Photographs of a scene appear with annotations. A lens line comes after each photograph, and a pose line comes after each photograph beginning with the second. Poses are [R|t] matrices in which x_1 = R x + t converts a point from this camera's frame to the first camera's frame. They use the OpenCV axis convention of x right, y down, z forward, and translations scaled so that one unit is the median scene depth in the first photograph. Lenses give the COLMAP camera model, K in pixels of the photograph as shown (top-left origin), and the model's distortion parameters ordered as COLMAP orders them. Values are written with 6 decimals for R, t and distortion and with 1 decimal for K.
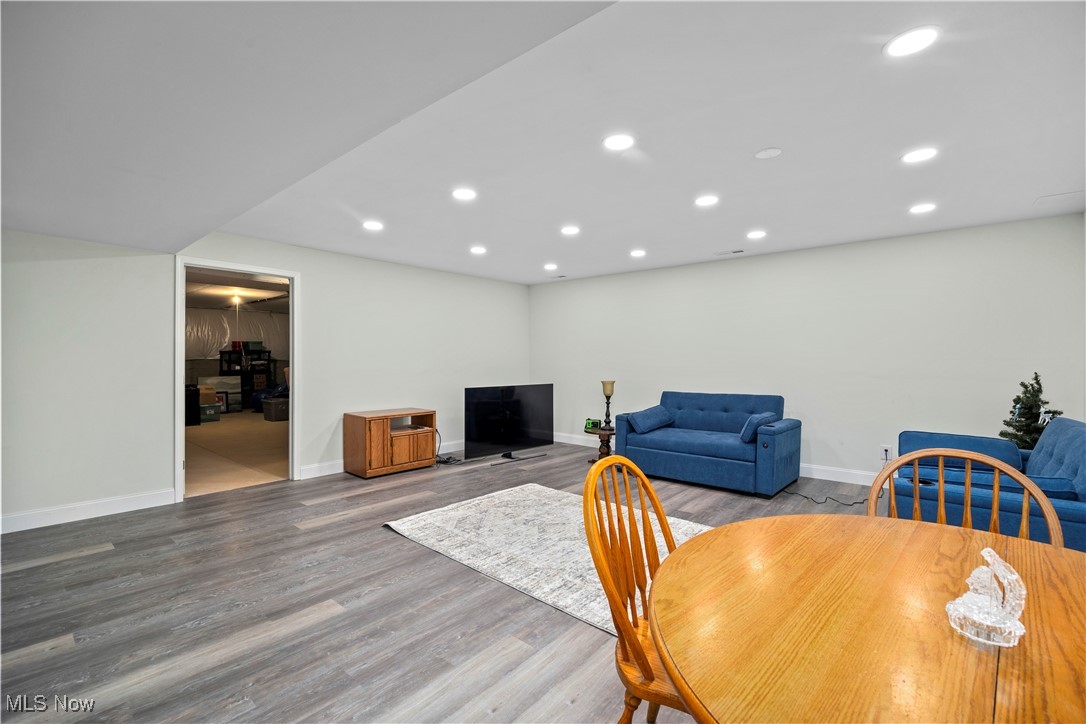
lens RADIAL K [[490.1, 0, 543.0], [0, 490.1, 362.0], [0, 0, 1]] dist [-0.001759, -0.000123]
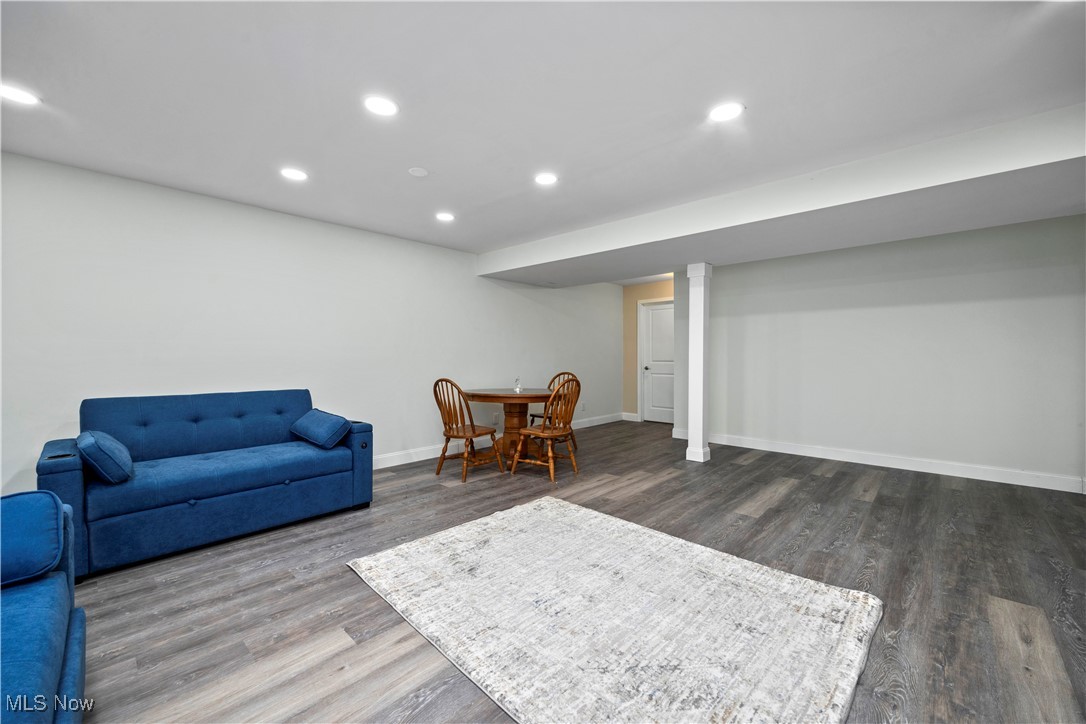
lens RADIAL K [[418.2, 0, 517.0], [0, 418.2, 357.9], [0, 0, 1]] dist [0.009590, -0.000098]
pose [[-0.993266, -0.000206, 0.115858, 0.087070], [0.000783, 0.999964, 0.008488, 0.018345], [-0.115855, 0.008521, -0.993230, 1.874999]]
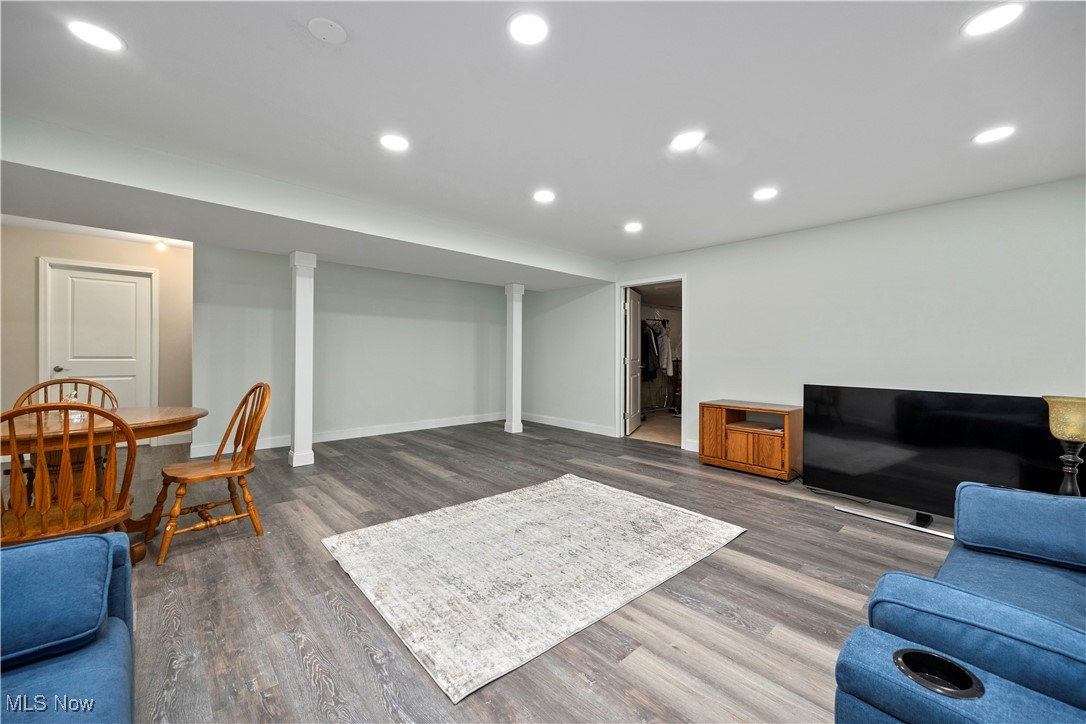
lens RADIAL K [[439.0, 0, 543.0], [0, 439.0, 362.0], [0, 0, 1]] dist [-0.001304, -0.000161]
pose [[-0.157514, 0.013196, -0.987429, 0.947334], [-0.011988, 0.999811, 0.015274, 0.027694], [0.987444, 0.014243, -0.157326, 1.302098]]
